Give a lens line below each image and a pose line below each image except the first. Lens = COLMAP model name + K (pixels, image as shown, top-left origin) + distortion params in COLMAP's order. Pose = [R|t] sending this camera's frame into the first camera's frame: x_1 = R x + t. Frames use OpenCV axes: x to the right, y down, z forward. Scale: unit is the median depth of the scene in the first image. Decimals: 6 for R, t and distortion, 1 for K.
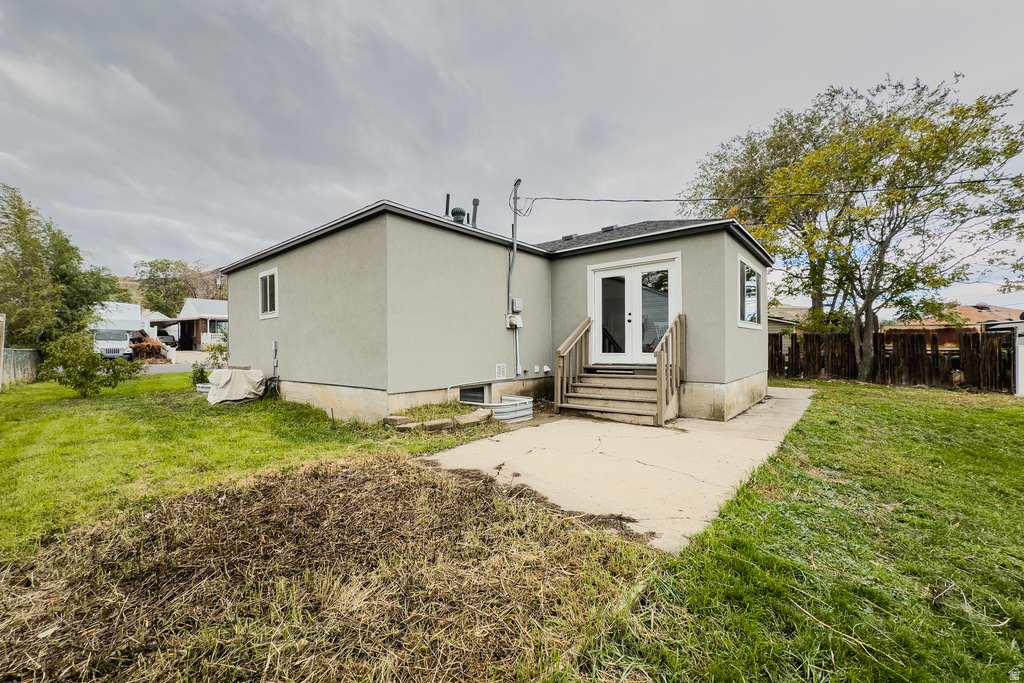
lens RADIAL K [[414.3, 0, 518.6], [0, 414.3, 350.9], [0, 0, 1]] dist [0.000172, 0.000031]
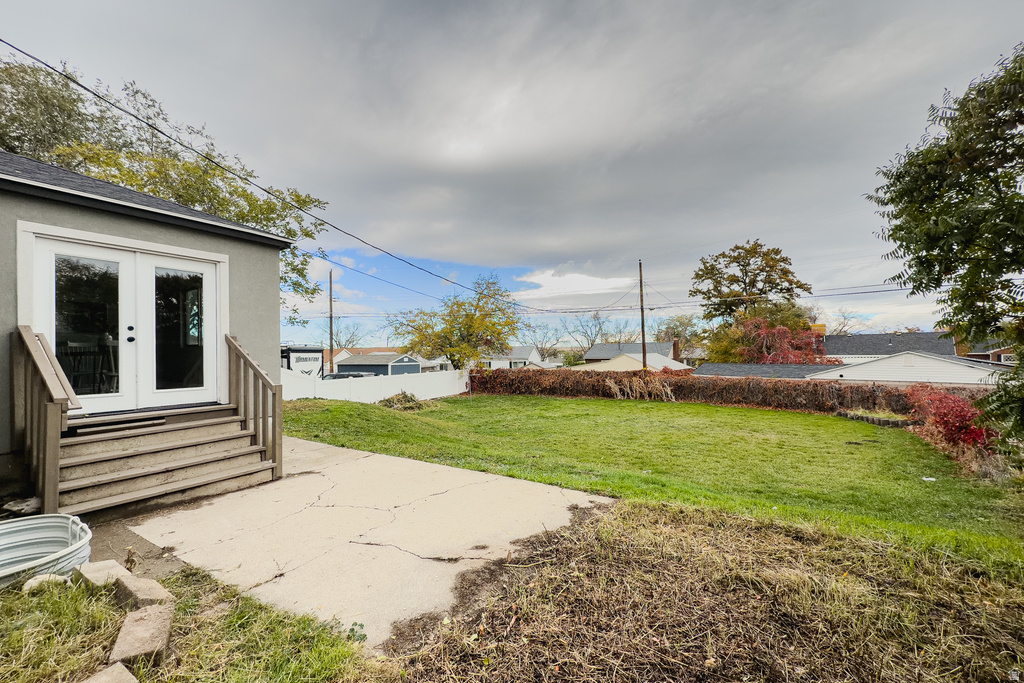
lens RADIAL K [[414.3, 0, 518.6], [0, 414.3, 350.9], [0, 0, 1]] dist [0.000172, 0.000031]
pose [[-0.136502, 0.007874, 0.990609, -0.500760], [0.011589, 0.999913, -0.006351, -0.053432], [-0.990572, 0.010614, -0.136581, 0.613681]]
